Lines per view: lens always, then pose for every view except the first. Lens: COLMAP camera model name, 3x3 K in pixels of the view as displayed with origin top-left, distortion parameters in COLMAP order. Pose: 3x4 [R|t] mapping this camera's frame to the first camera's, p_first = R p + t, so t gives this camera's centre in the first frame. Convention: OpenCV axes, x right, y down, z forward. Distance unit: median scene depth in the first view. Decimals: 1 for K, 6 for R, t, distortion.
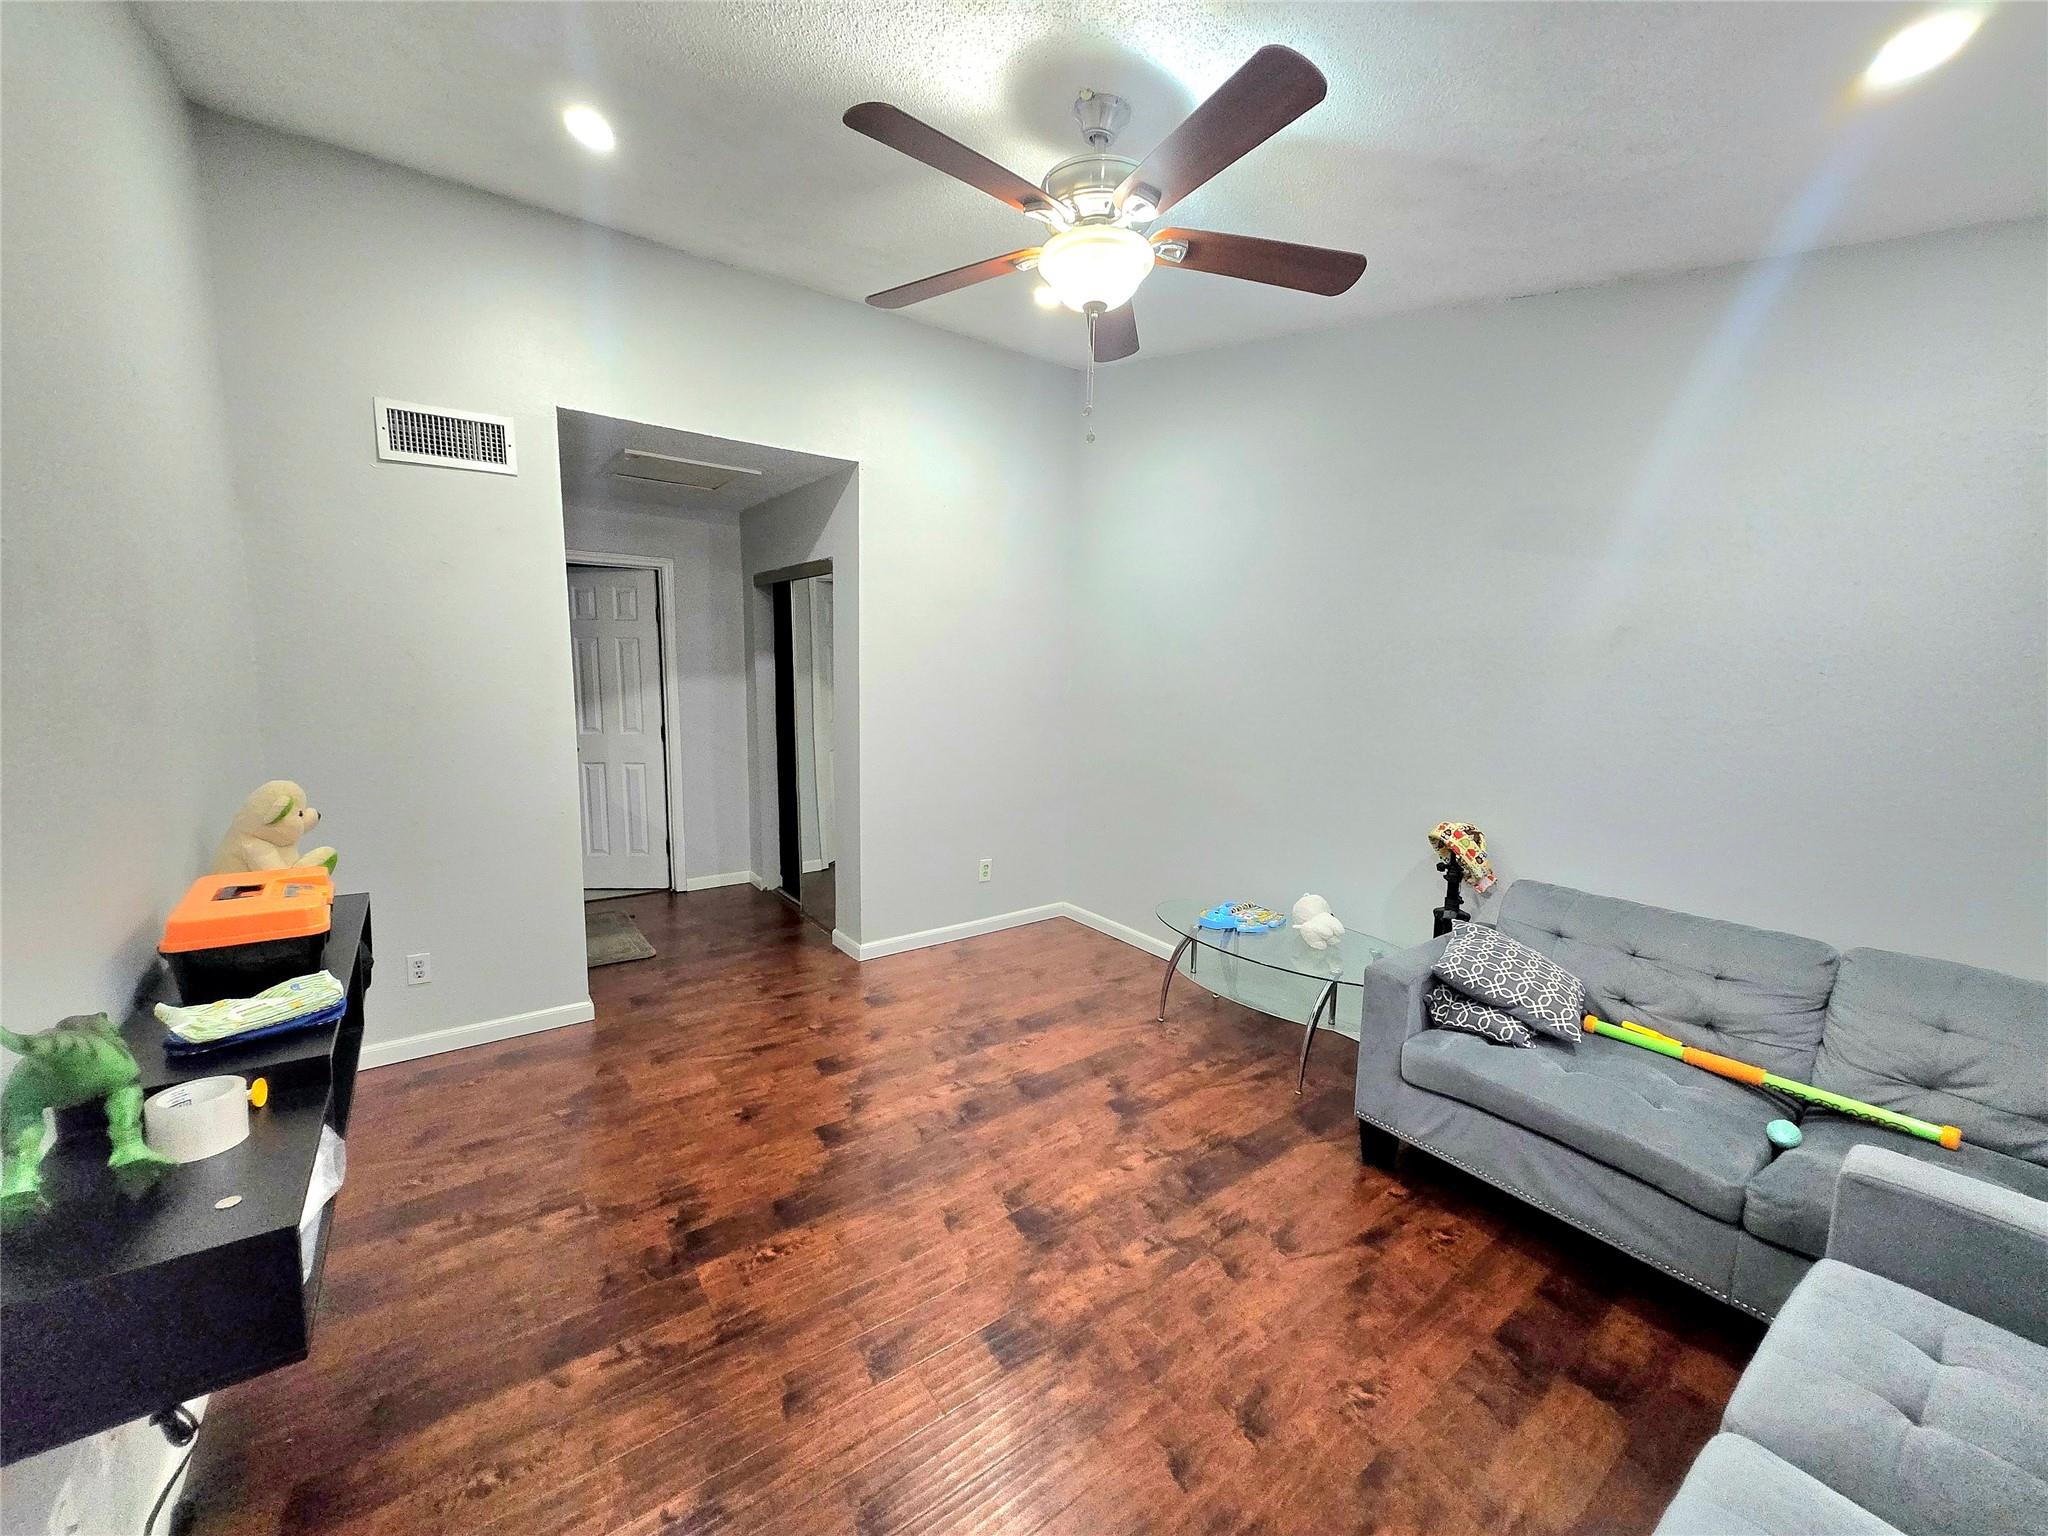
lens RADIAL K [[799.7, 0, 1024.8], [0, 799.7, 766.7], [0, 0, 1]] dist [0.001617, -0.000428]
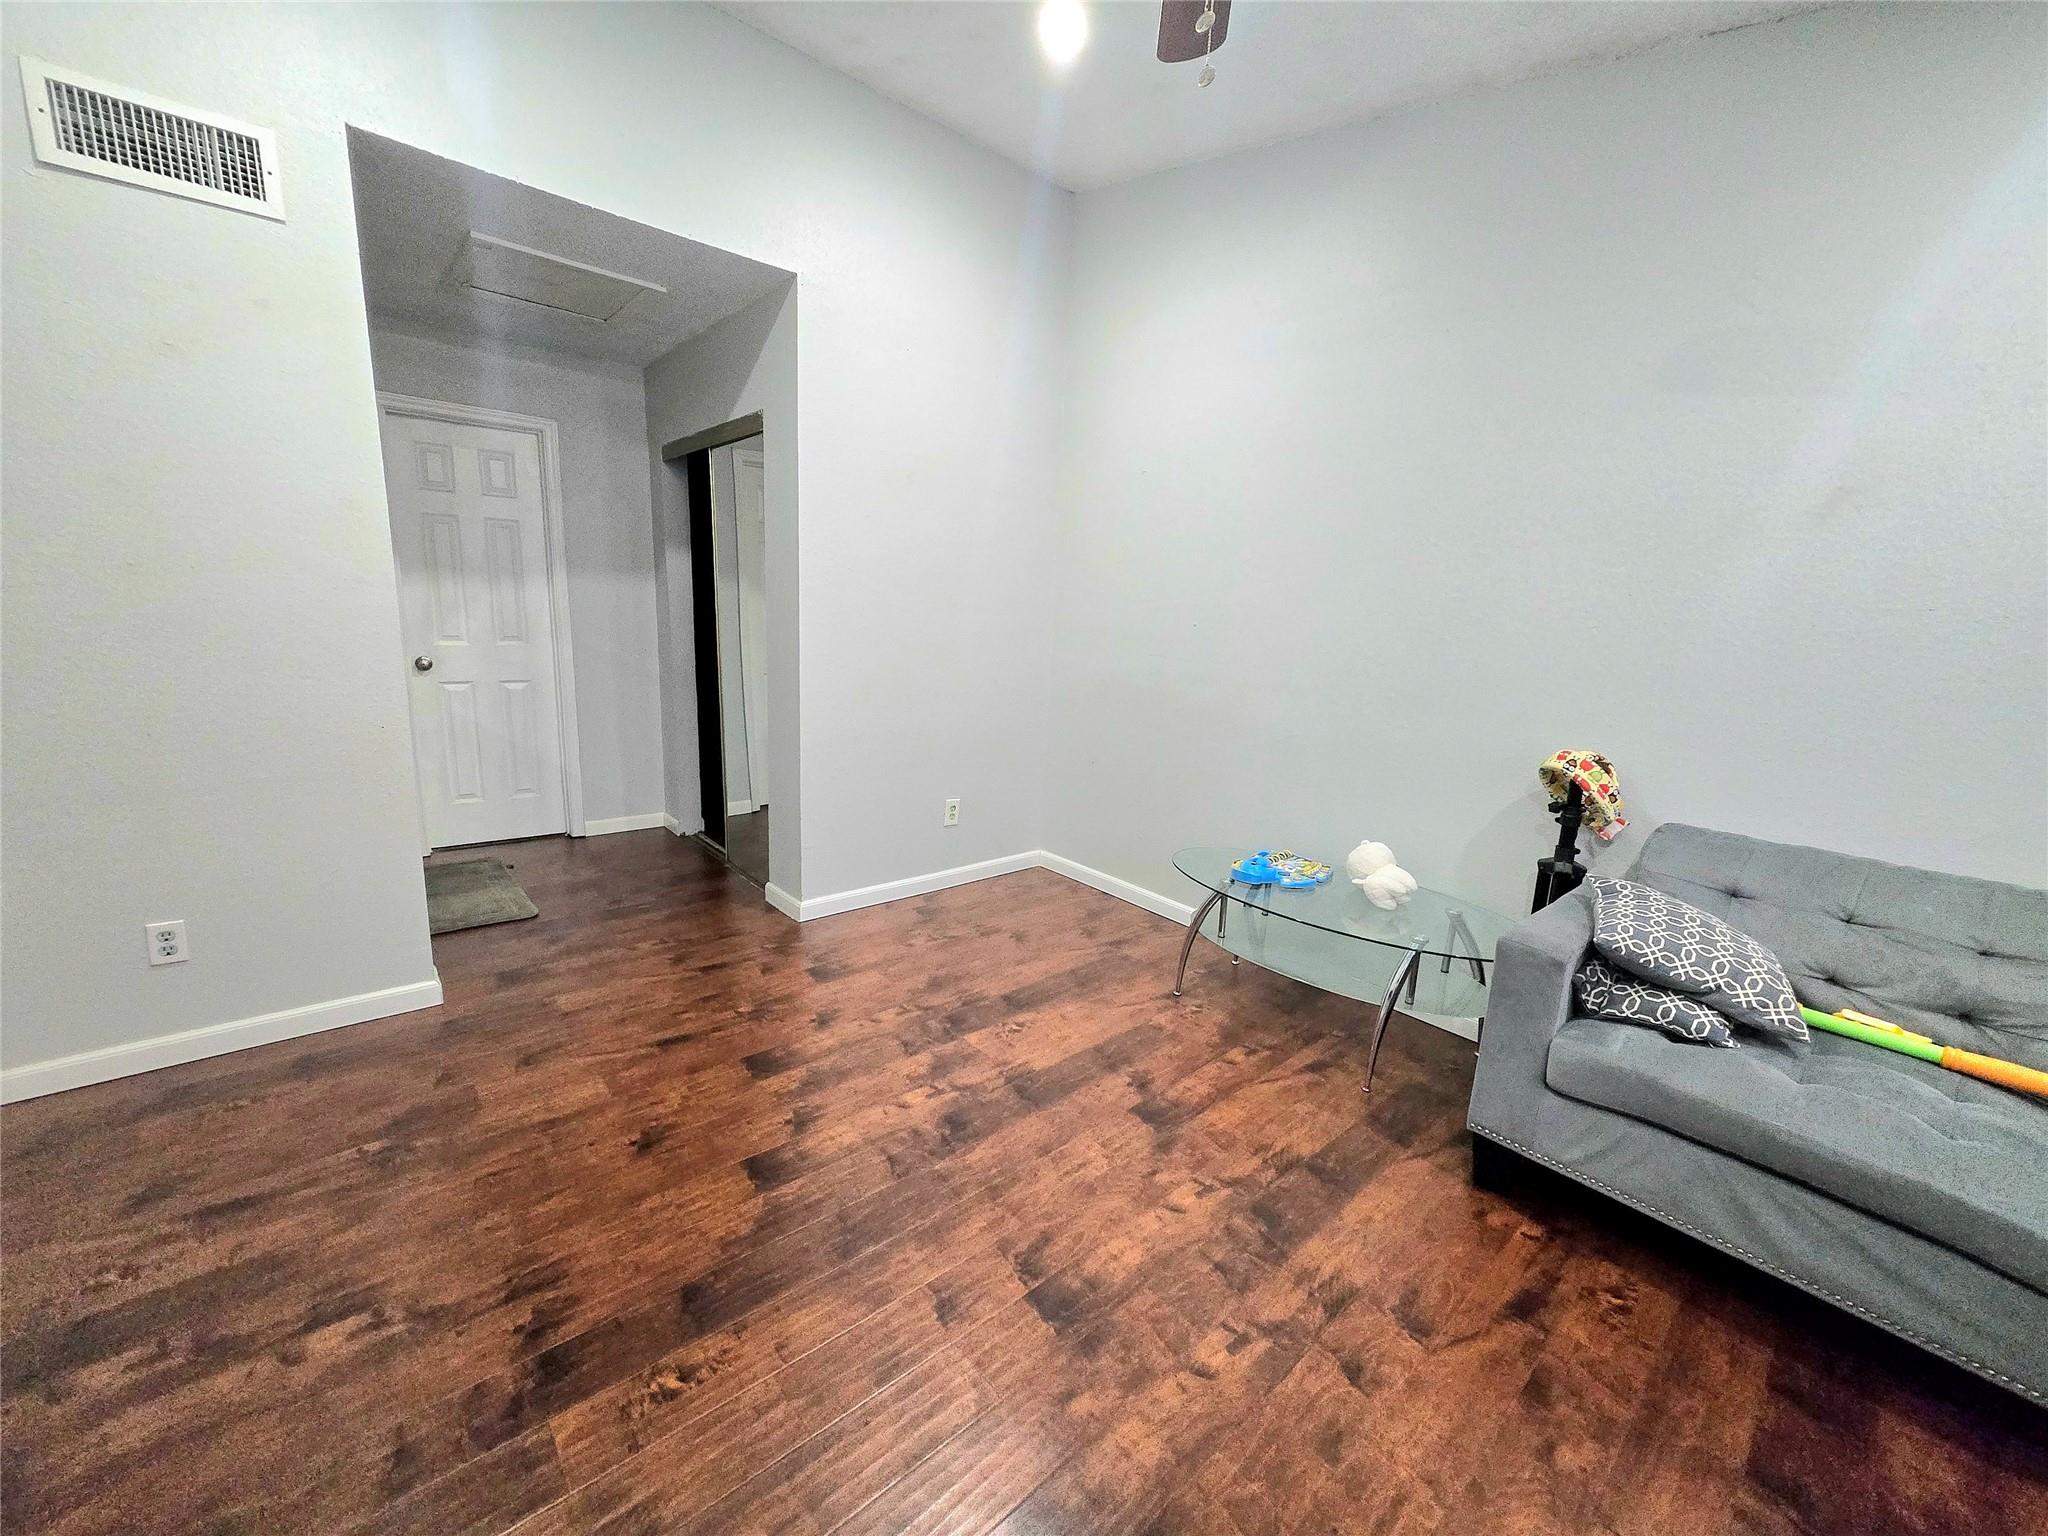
lens RADIAL K [[799.7, 0, 1022.7], [0, 799.7, 767.0], [0, 0, 1]] dist [0.001617, -0.000428]
pose [[0.996928, 0.009999, 0.077688, -0.068266], [-0.014978, 0.997852, 0.063768, 0.046317], [-0.076884, -0.064735, 0.994936, 0.276407]]
